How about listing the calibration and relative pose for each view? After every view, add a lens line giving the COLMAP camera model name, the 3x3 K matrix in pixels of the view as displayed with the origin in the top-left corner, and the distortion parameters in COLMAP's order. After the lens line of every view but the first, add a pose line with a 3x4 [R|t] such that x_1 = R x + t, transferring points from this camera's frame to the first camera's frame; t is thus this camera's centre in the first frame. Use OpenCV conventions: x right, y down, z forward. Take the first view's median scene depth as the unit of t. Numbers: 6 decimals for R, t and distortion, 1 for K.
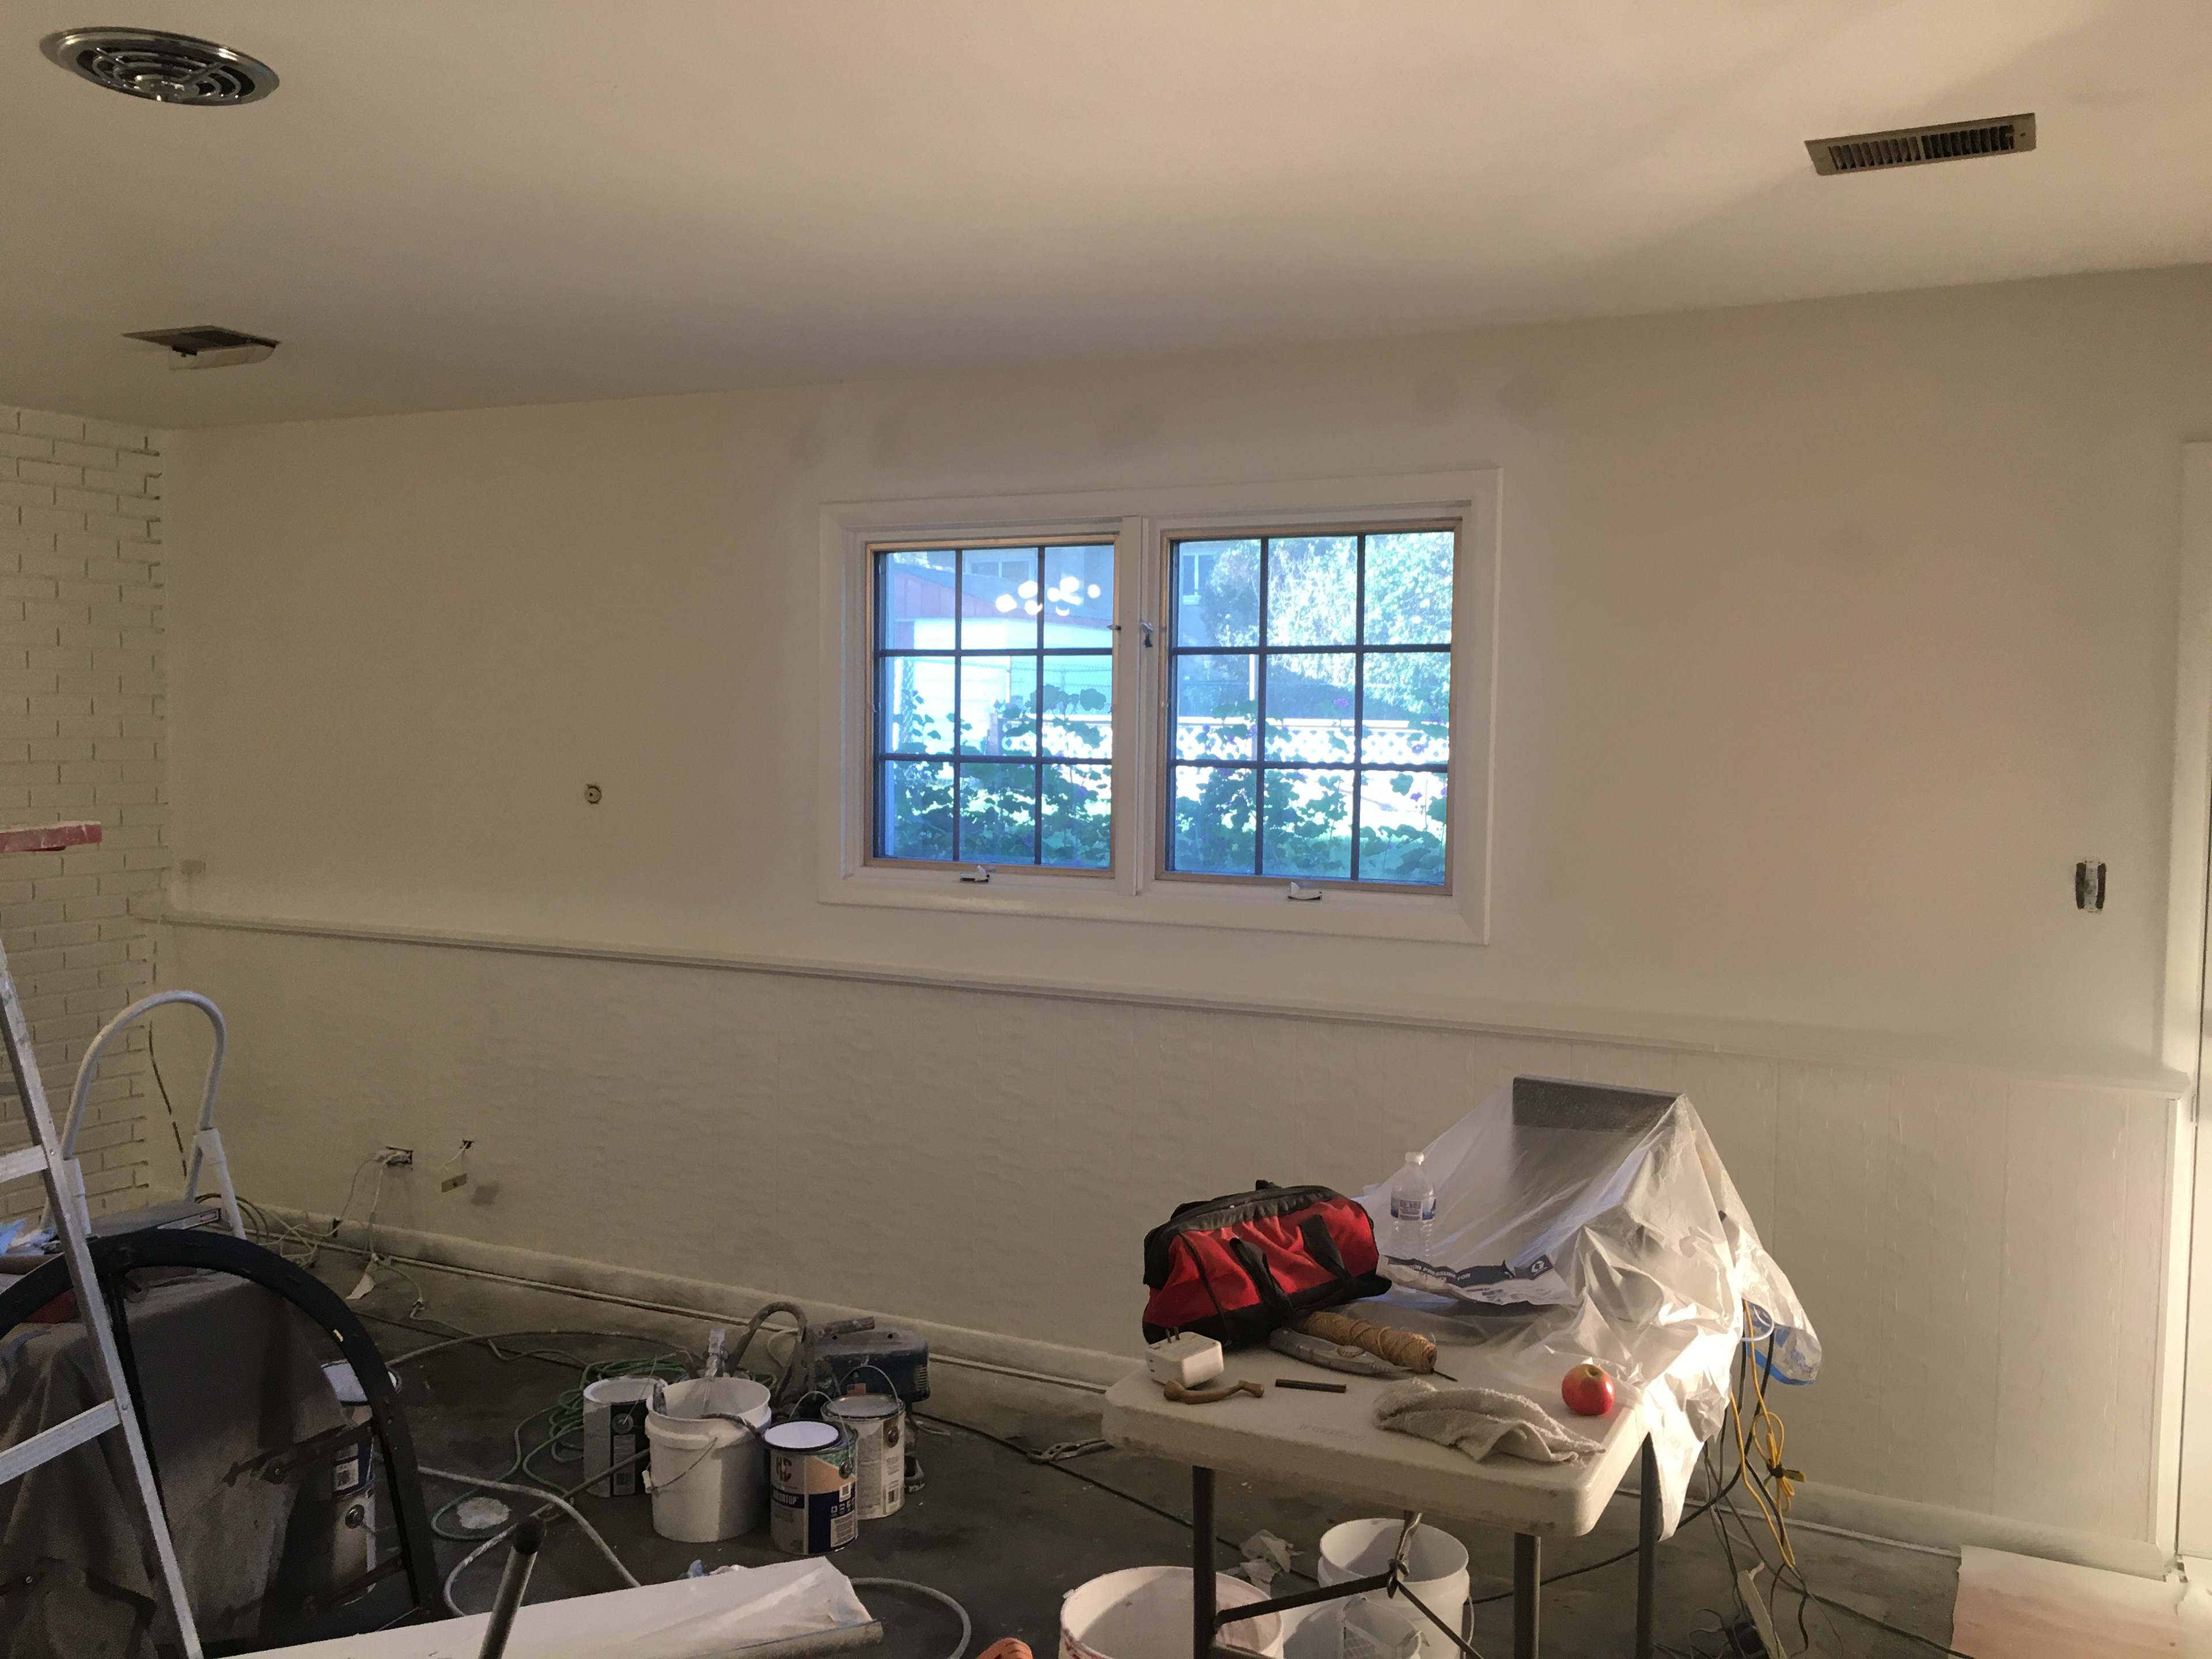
lens RADIAL K [[1891.6, 0, 1109.9], [0, 1891.6, 826.7], [0, 0, 1]] dist [0.082169, -0.117155]
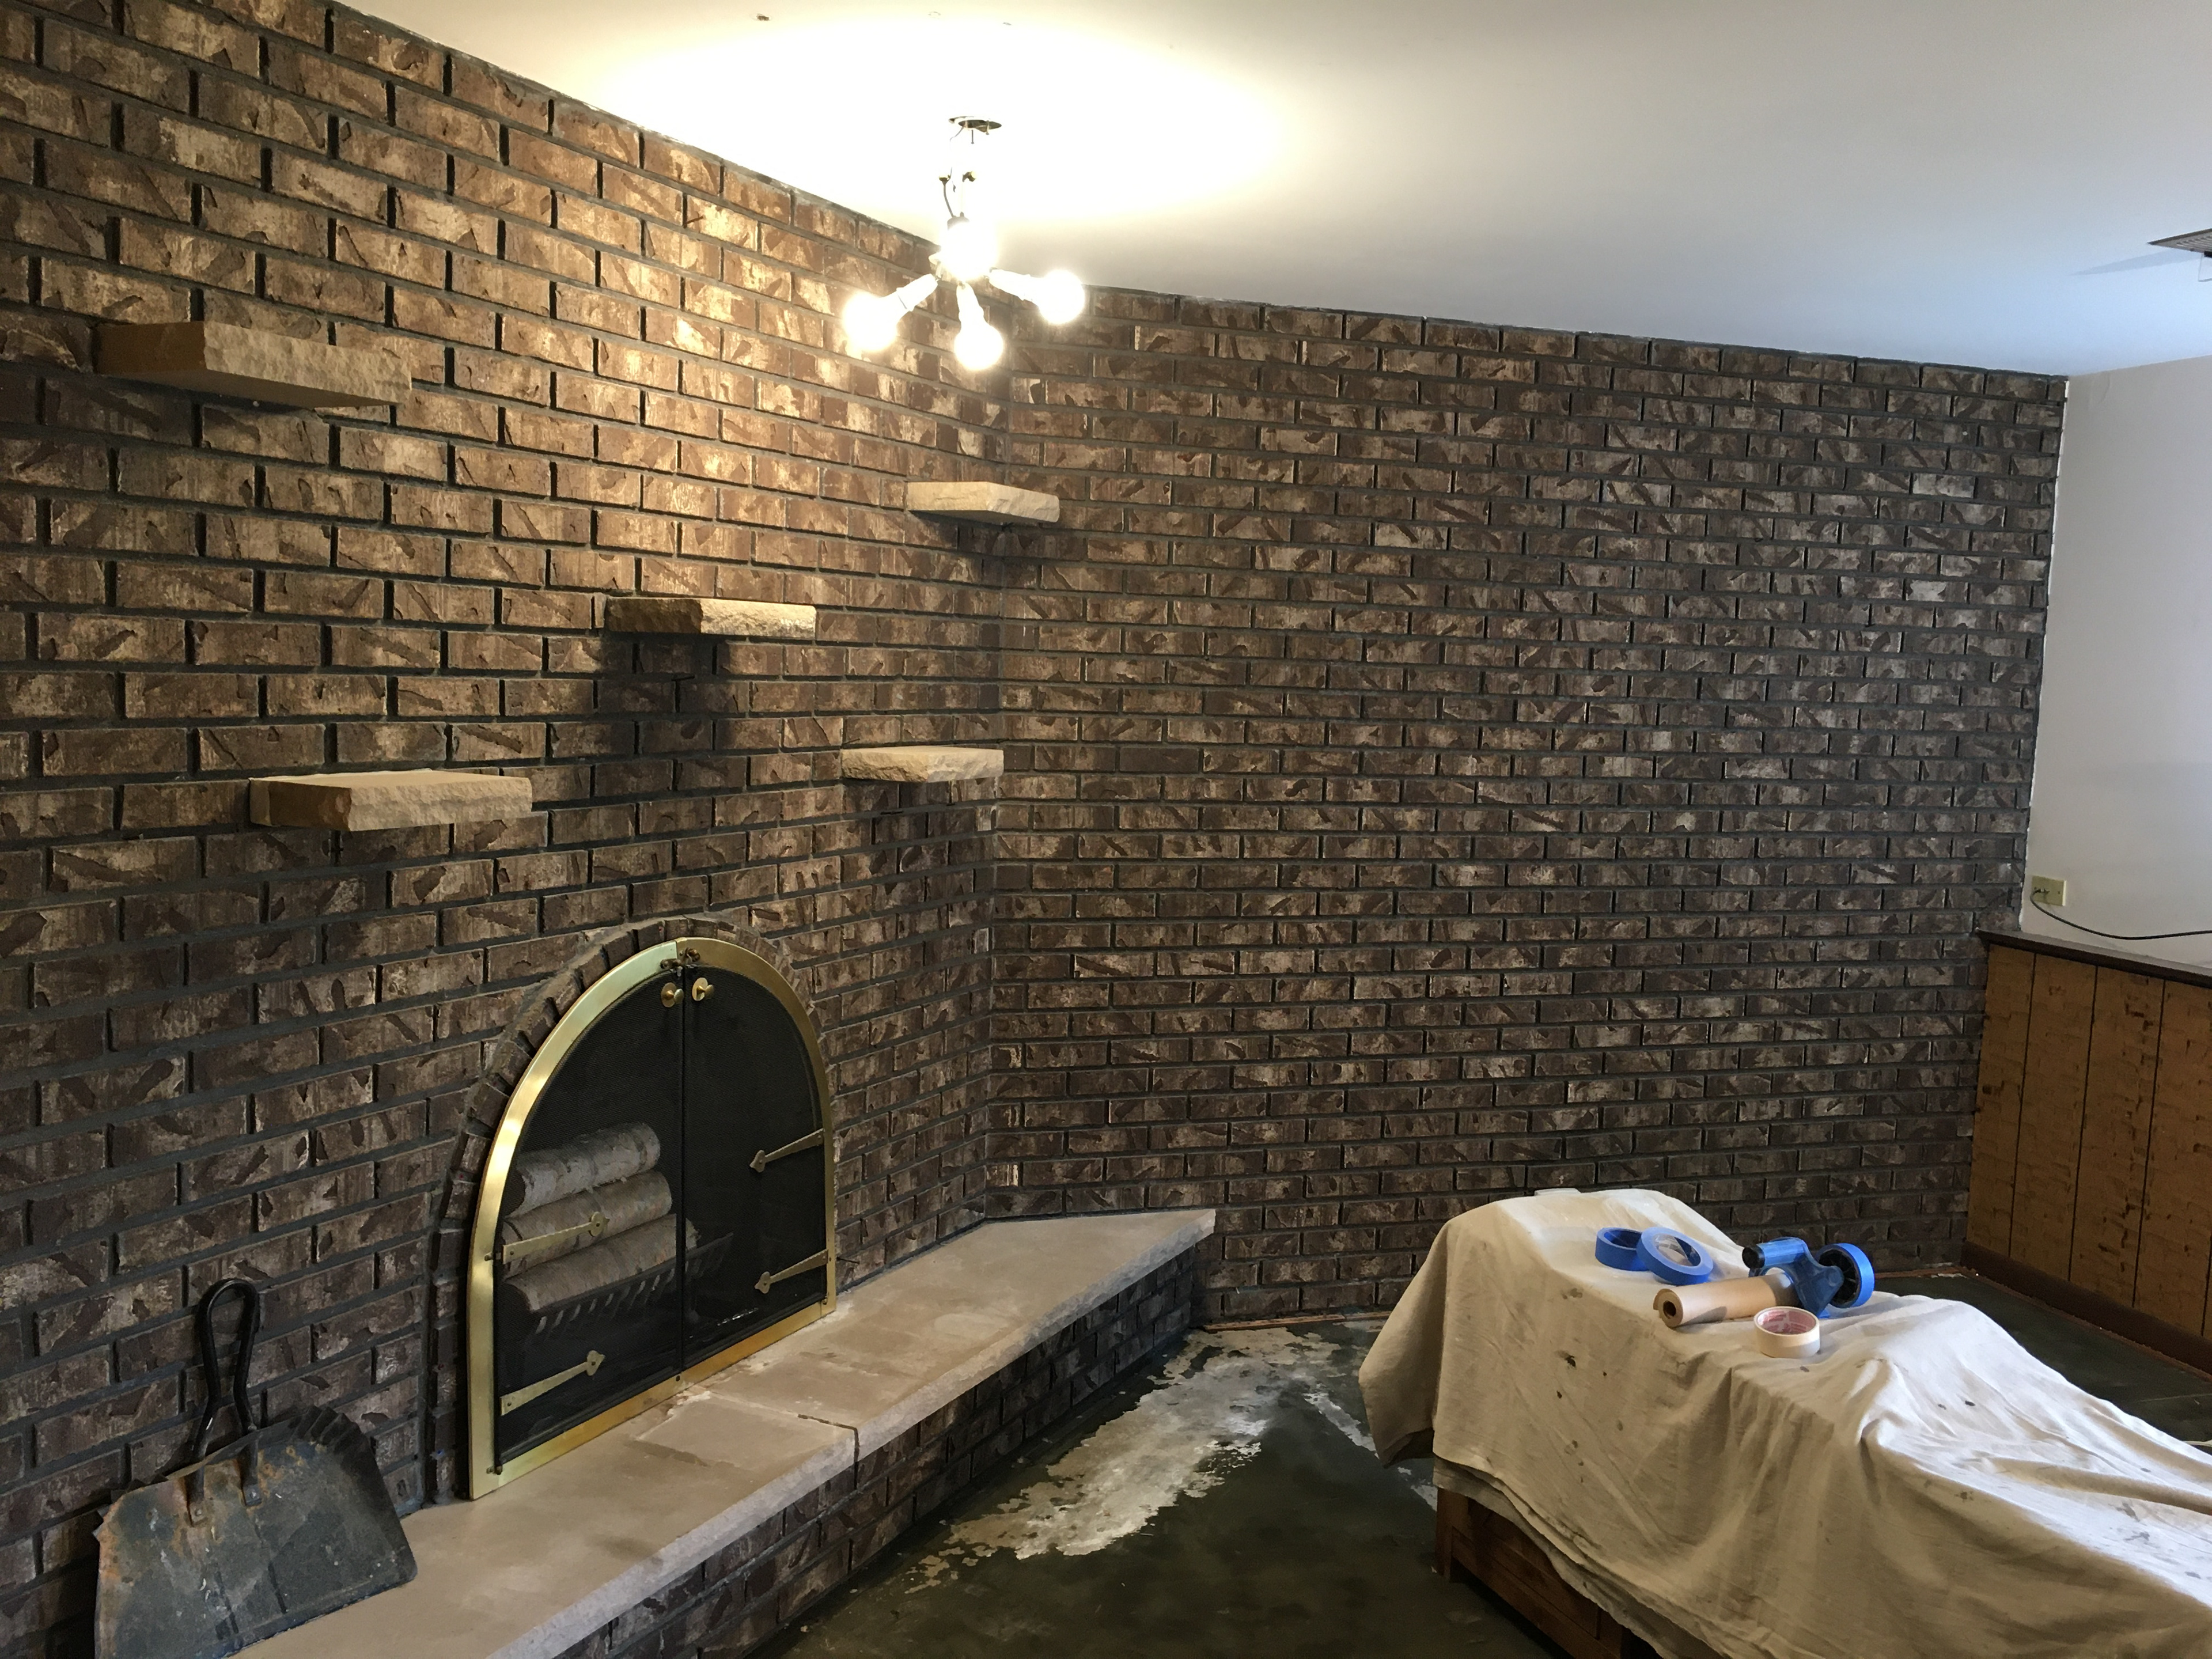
lens RADIAL K [[1891.6, 0, 1096.7], [0, 1891.6, 826.6], [0, 0, 1]] dist [0.082169, -0.117155]
pose [[0.704499, 0.077631, -0.705446, -0.216495], [-0.069224, 0.996776, 0.040560, -0.012810], [0.706321, 0.020260, 0.707602, 0.114085]]
